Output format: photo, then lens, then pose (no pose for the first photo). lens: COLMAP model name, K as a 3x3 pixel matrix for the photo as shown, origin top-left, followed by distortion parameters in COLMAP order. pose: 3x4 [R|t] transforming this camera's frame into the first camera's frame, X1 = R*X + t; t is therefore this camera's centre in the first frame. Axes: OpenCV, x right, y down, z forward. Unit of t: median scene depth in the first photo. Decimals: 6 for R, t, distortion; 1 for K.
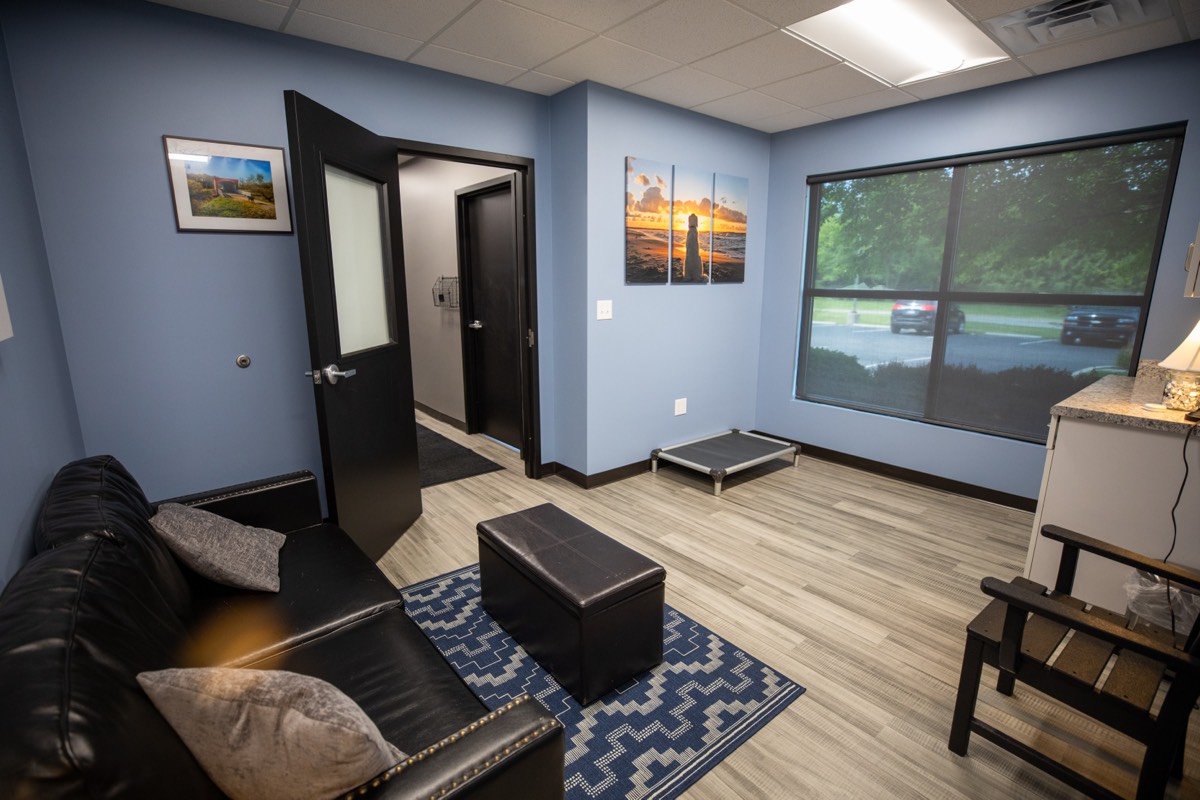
lens RADIAL K [[550.4, 0, 596.6], [0, 550.4, 402.0], [0, 0, 1]] dist [-0.017602, 0.000072]
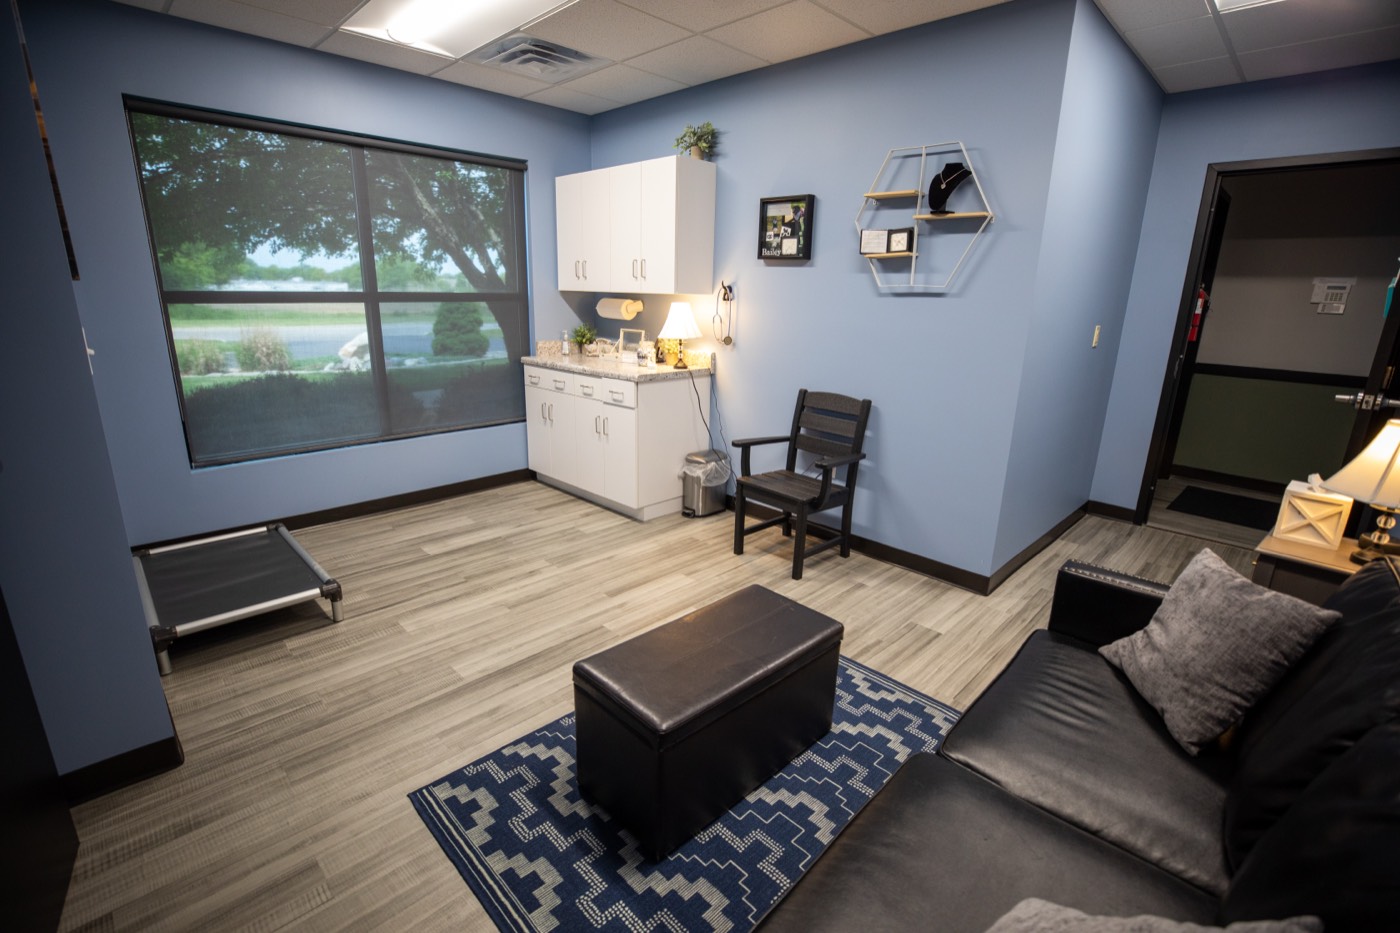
lens RADIAL K [[642.1, 0, 697.2], [0, 642.1, 461.1], [0, 0, 1]] dist [-0.017602, 0.000072]
pose [[-0.098607, -0.260516, 0.960421, -0.553657], [0.193840, 0.941609, 0.275315, -0.145103], [-0.976065, 0.213315, -0.042351, 0.673189]]
